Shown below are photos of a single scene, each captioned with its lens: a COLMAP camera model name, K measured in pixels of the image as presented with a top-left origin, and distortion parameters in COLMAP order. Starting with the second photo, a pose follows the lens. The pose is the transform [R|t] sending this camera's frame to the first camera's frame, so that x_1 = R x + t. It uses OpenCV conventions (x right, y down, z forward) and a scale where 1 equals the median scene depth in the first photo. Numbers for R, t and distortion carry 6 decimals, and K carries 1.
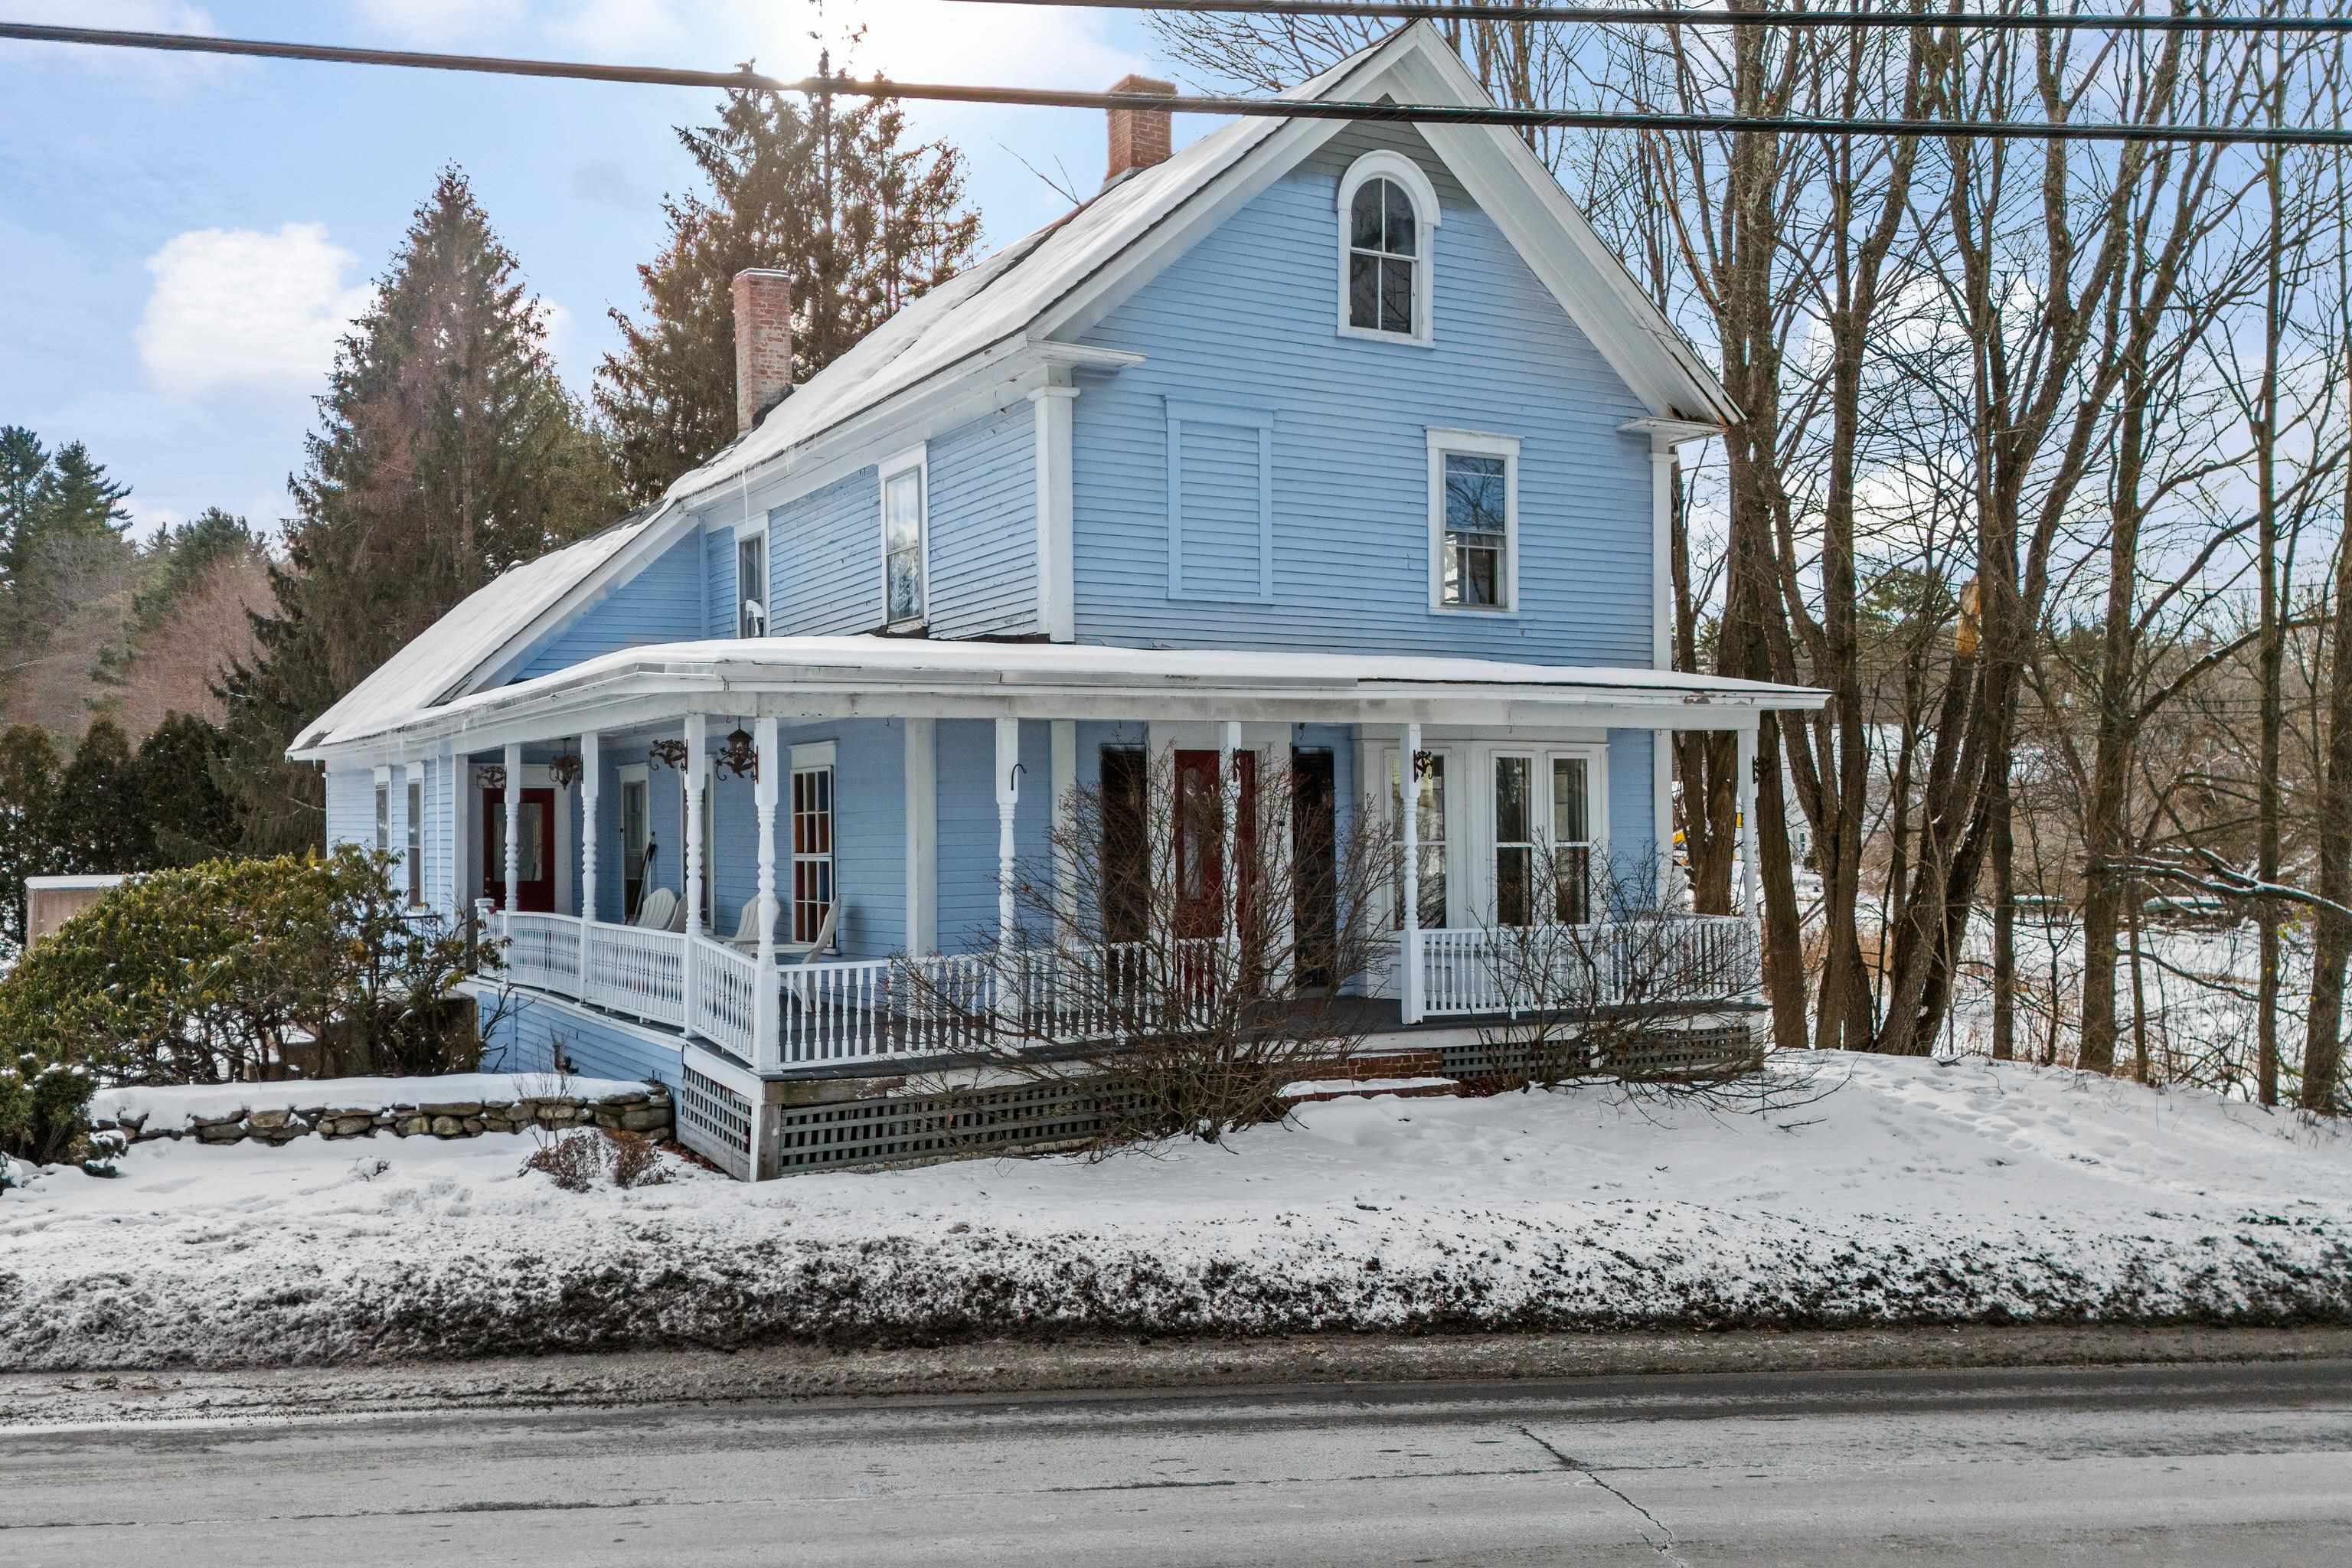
lens RADIAL K [[1913.1, 0, 1082.0], [0, 1913.1, 802.9], [0, 0, 1]] dist [0.100184, -0.120853]
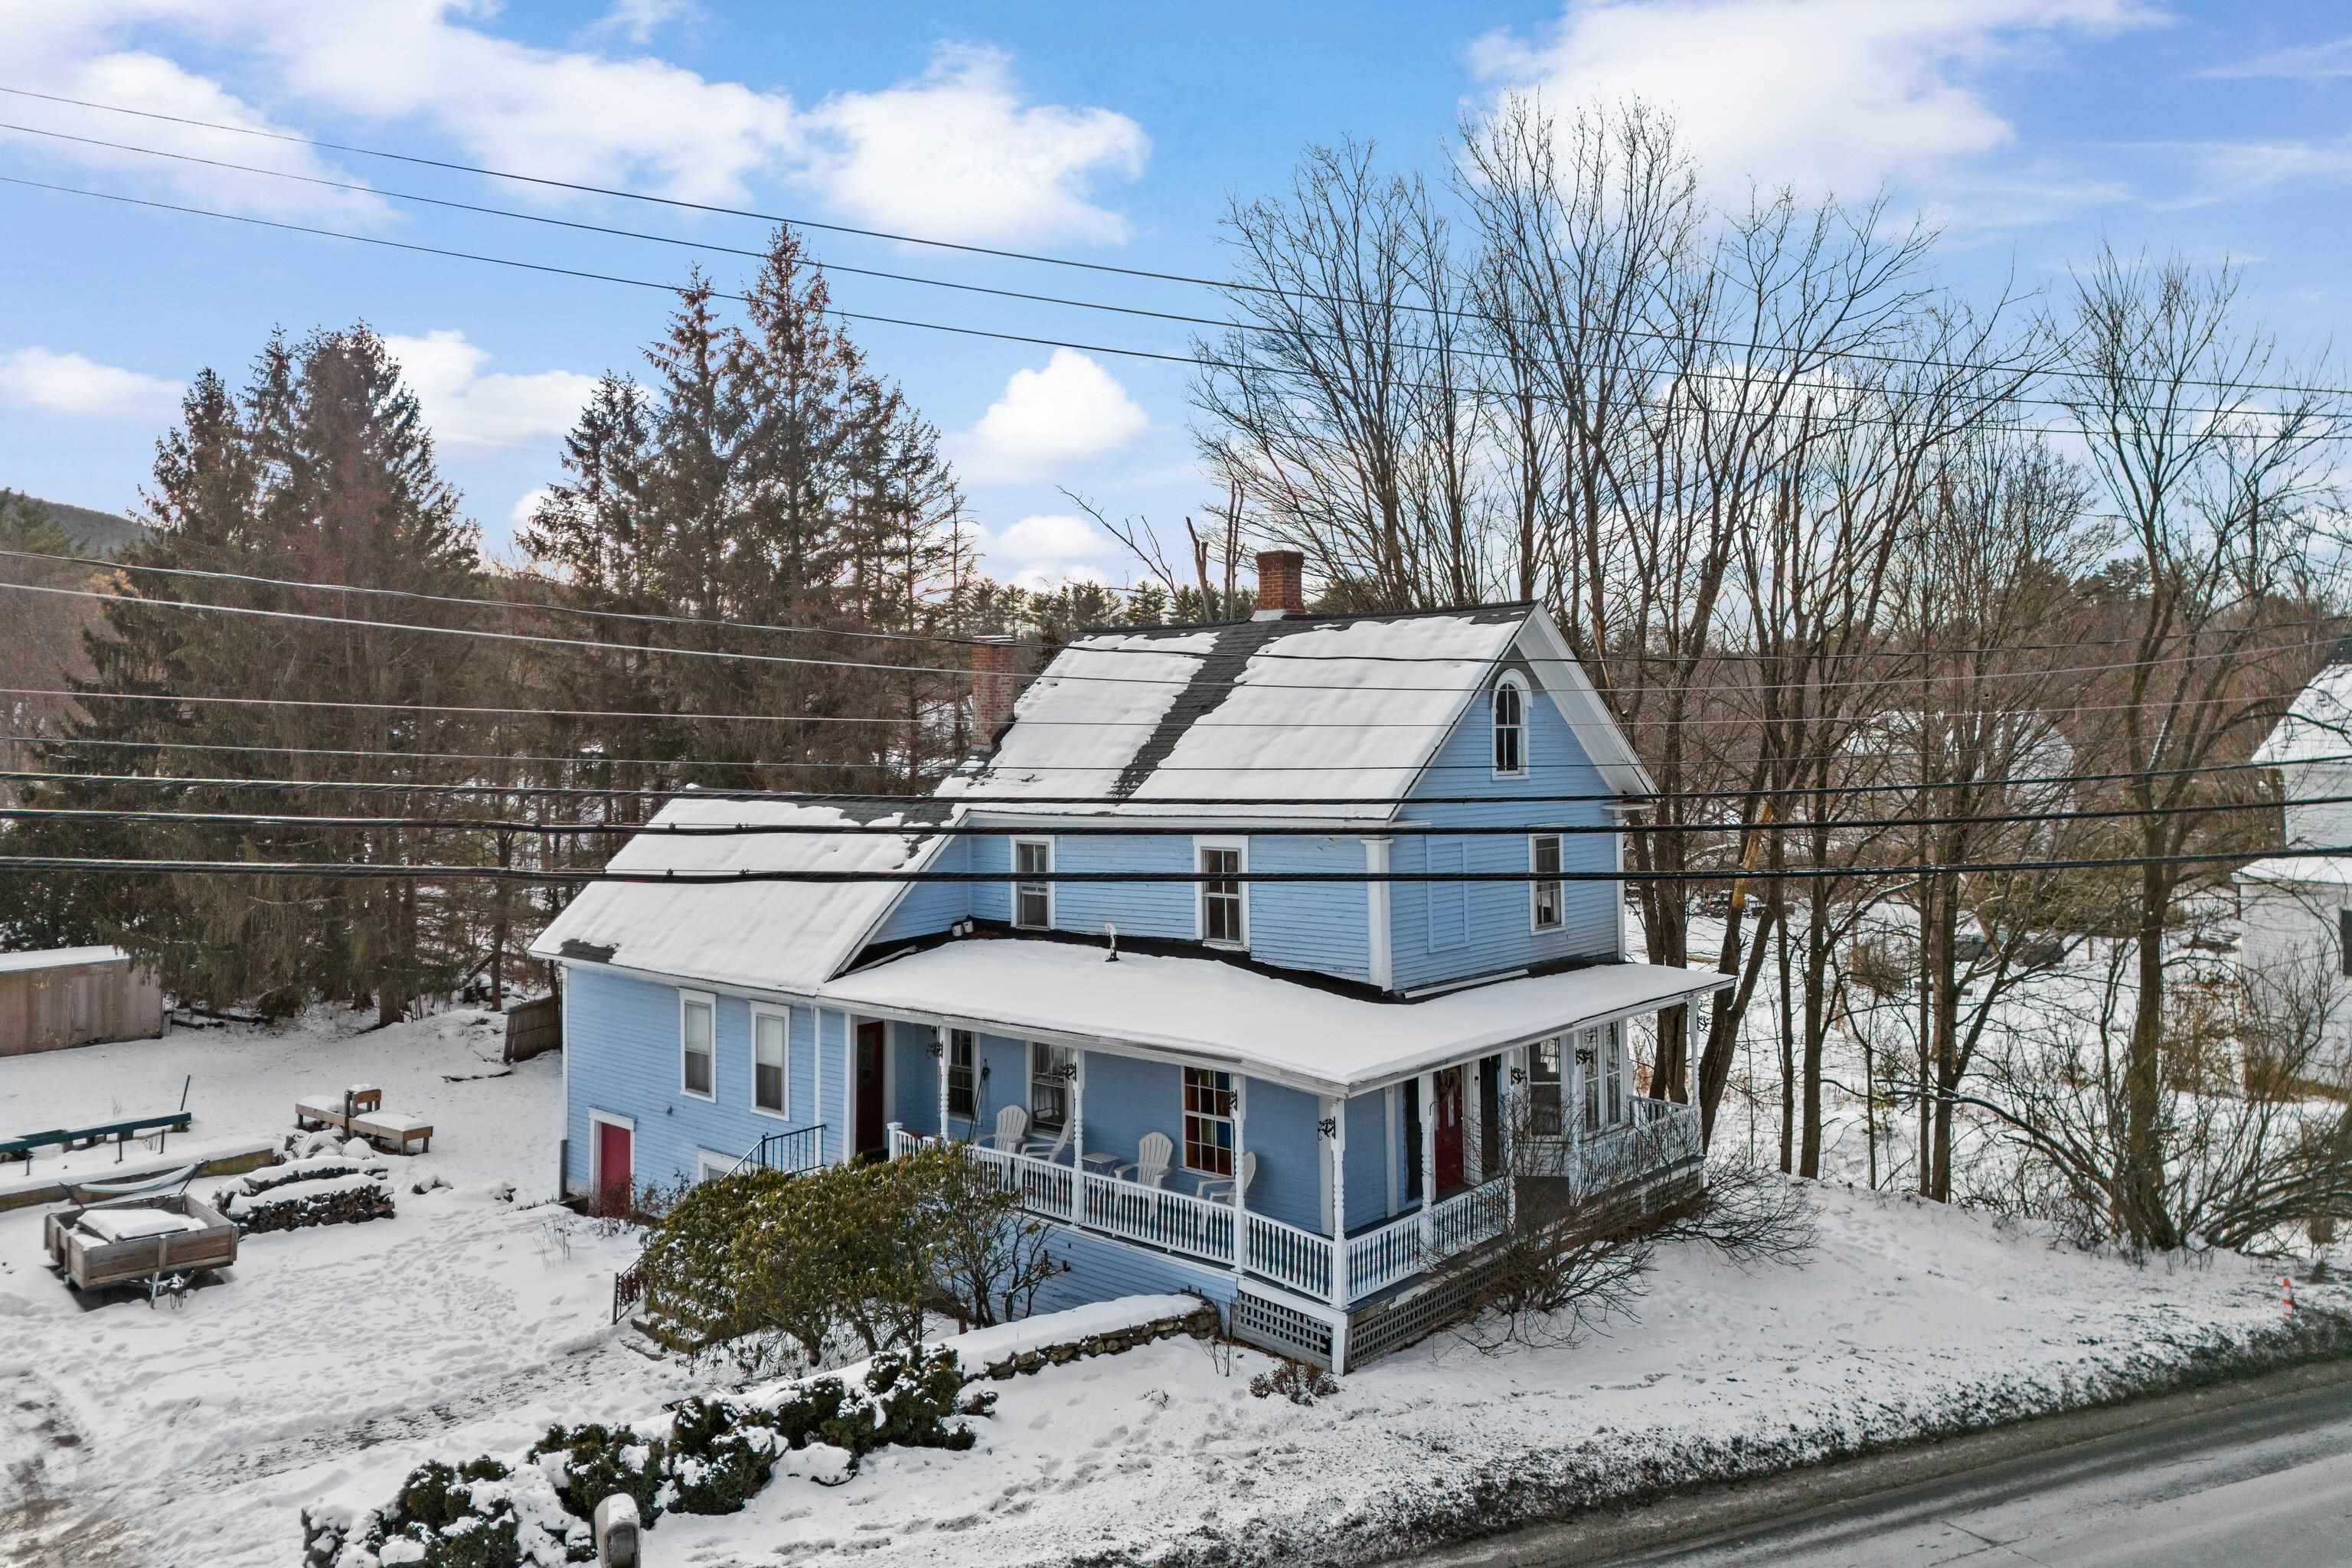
lens RADIAL K [[1672.4, 0, 1176.0], [0, 1672.4, 628.6], [0, 0, 1]] dist [0.029210, -0.003220]
pose [[0.947745, 0.017688, 0.318538, -0.663678], [-0.000702, 0.998575, -0.053363, -0.324641], [-0.319028, 0.050351, 0.946407, -0.351590]]
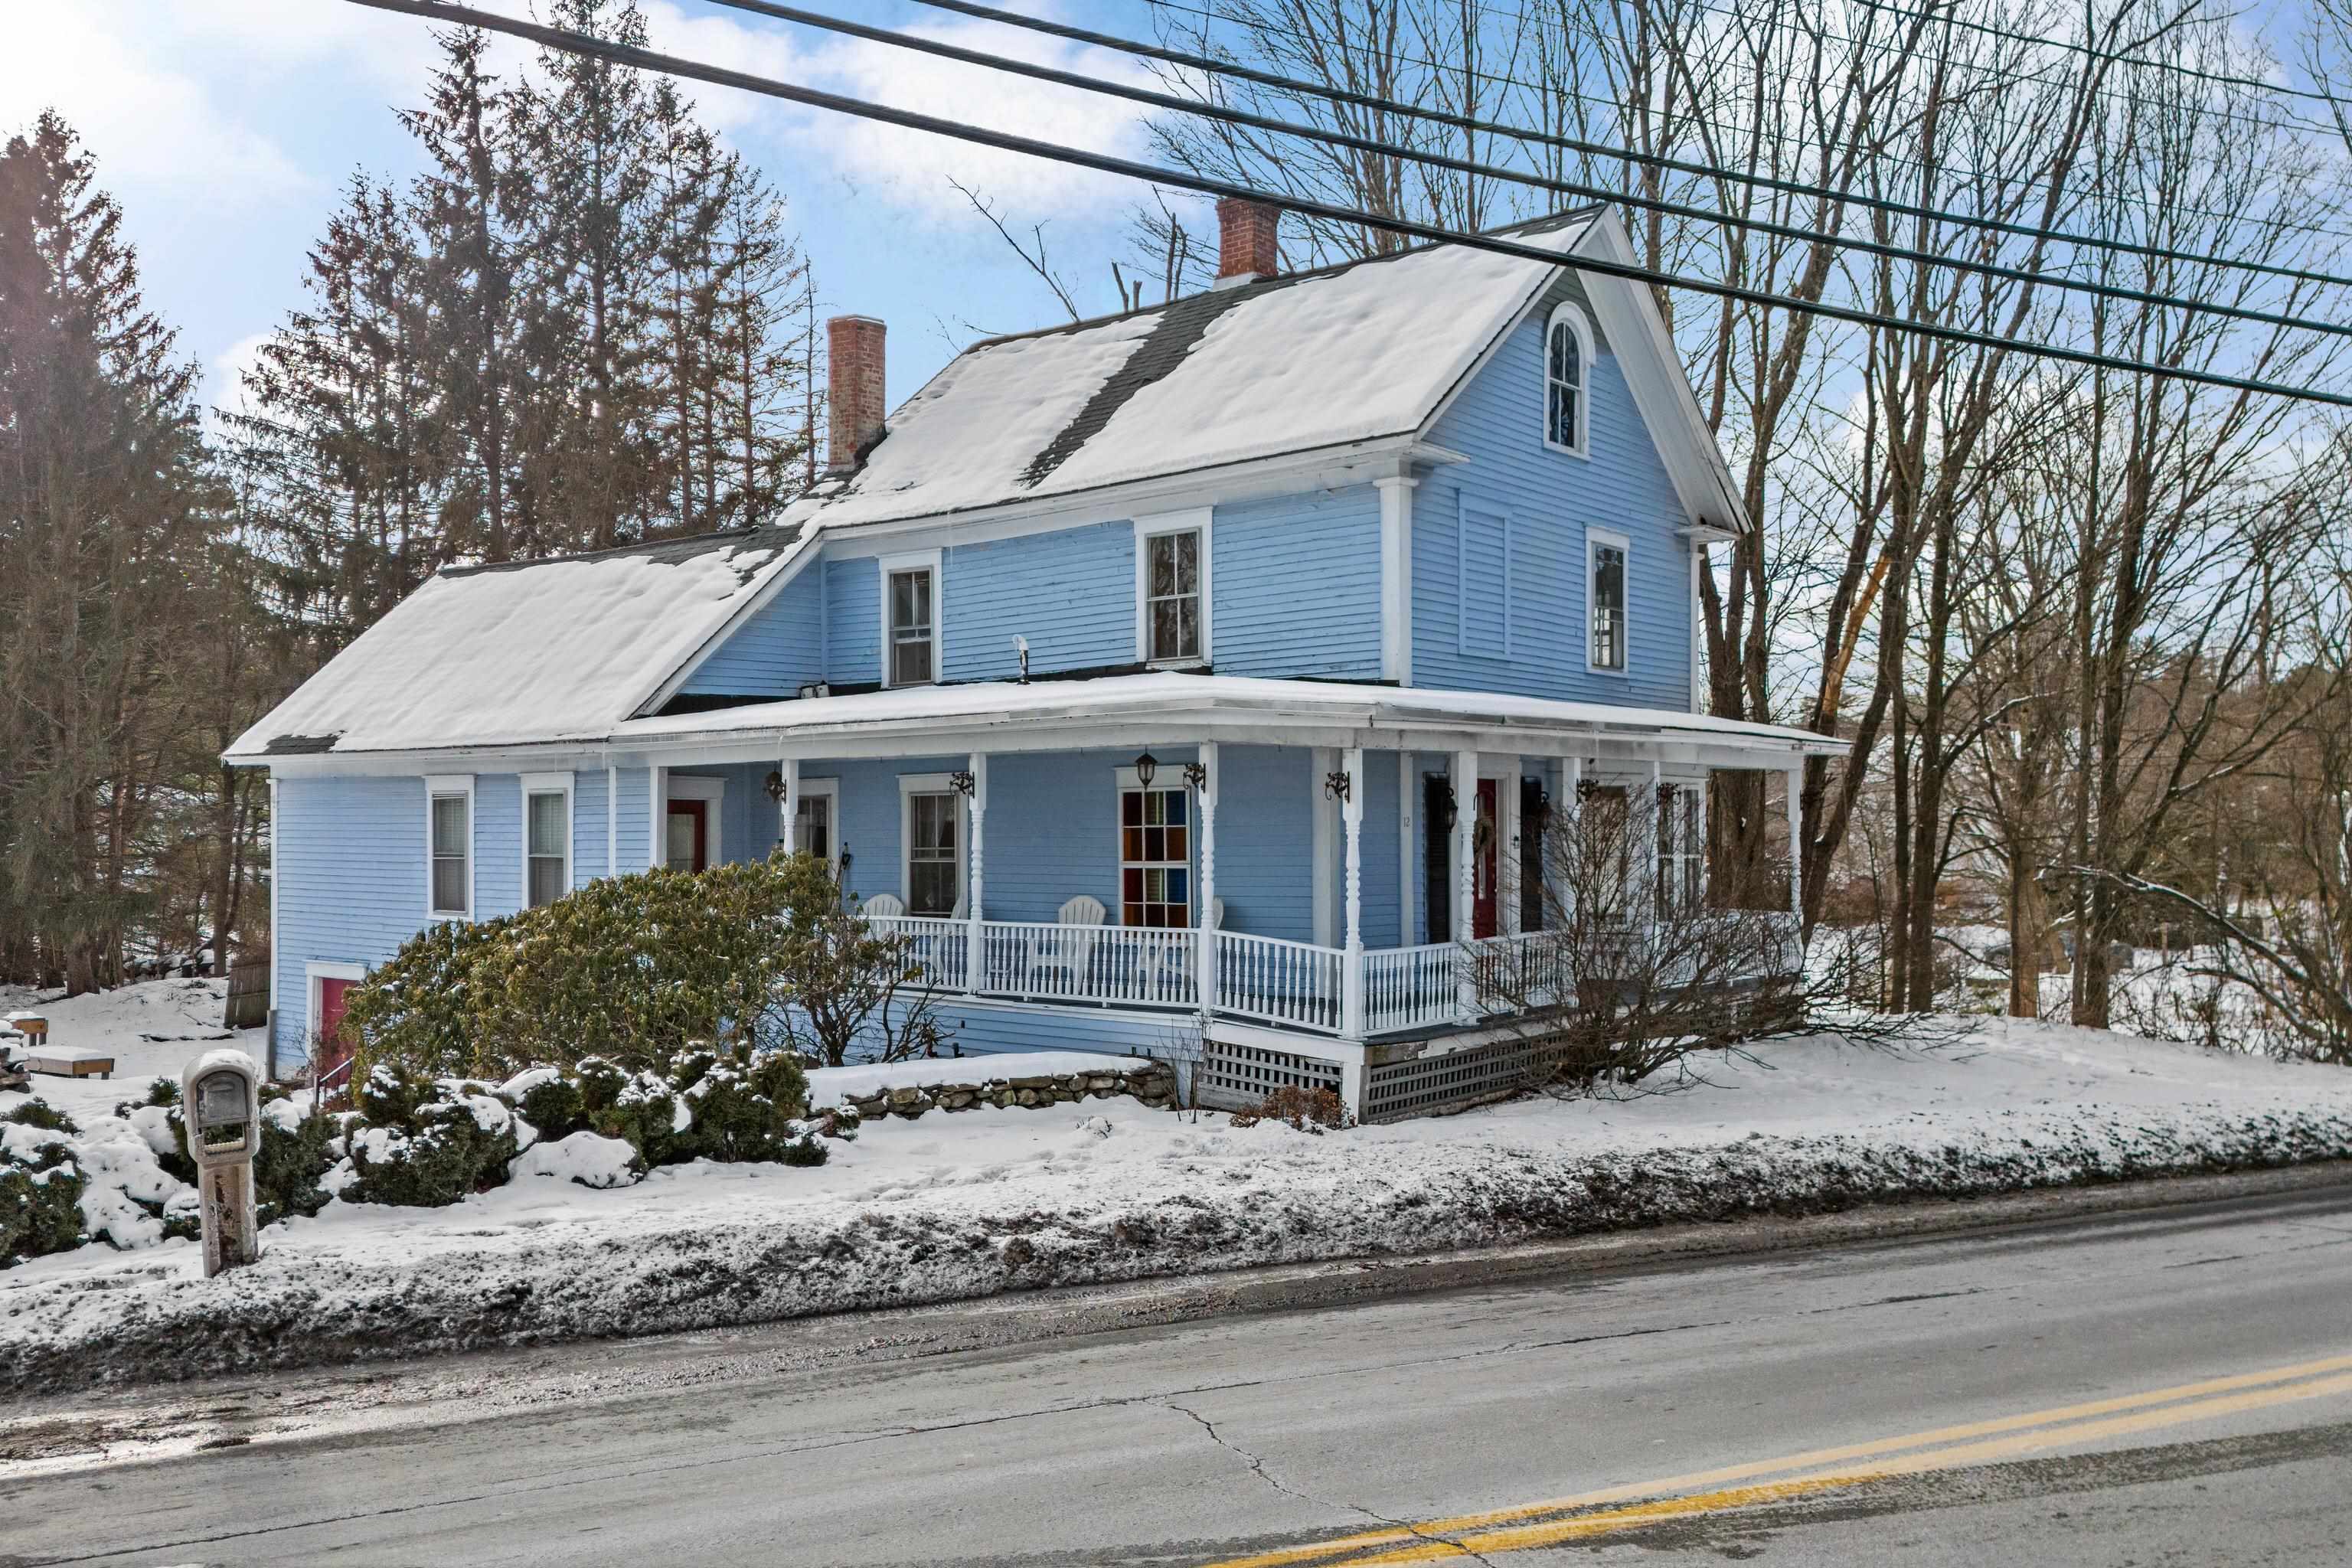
lens RADIAL K [[1892.8, 0, 1148.9], [0, 1892.8, 826.2], [0, 0, 1]] dist [0.063854, -0.048672]
pose [[0.933026, 0.009028, 0.359695, -0.596384], [-0.010306, 0.999946, 0.001636, 0.003561], [-0.359660, -0.005233, 0.933069, -0.063203]]
